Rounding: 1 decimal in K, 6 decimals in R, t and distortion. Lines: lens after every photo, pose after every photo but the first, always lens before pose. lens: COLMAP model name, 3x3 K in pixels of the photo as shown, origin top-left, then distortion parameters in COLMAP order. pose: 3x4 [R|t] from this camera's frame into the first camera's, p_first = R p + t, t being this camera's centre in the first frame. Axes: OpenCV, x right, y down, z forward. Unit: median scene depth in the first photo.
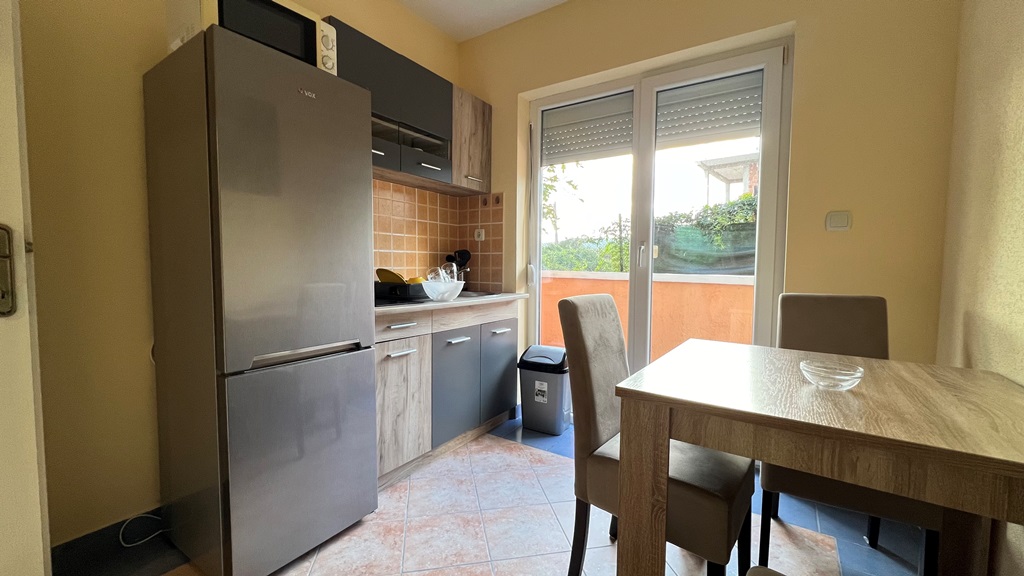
lens RADIAL K [[409.3, 0, 509.2], [0, 409.3, 285.7], [0, 0, 1]] dist [-0.002375, 0.000516]
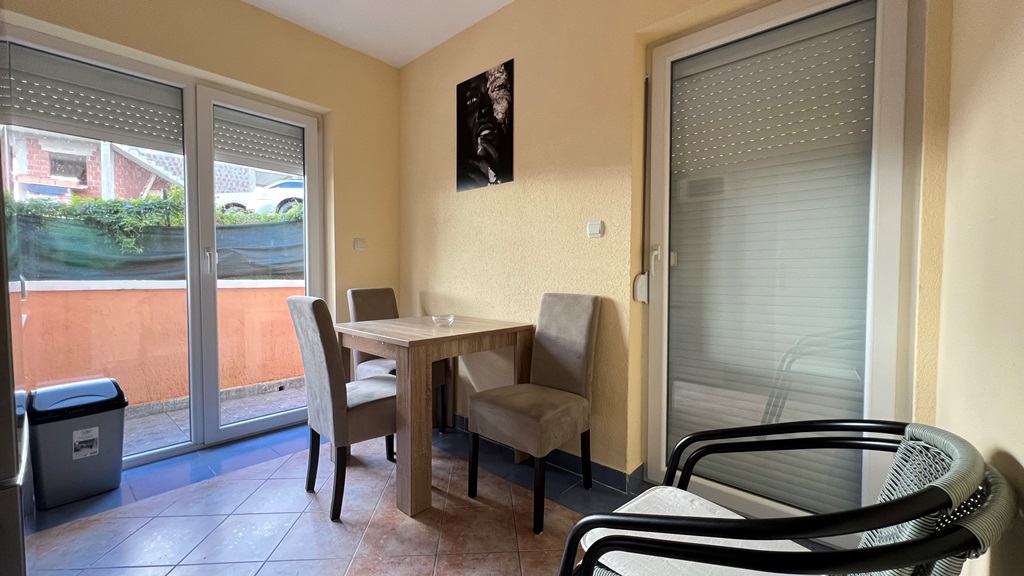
lens RADIAL K [[409.3, 0, 509.2], [0, 409.3, 285.7], [0, 0, 1]] dist [-0.002375, 0.000516]
pose [[0.133223, -0.043879, 0.990114, -0.538996], [0.051868, 0.997959, 0.037247, -0.012632], [-0.989728, 0.046393, 0.135227, 0.126788]]
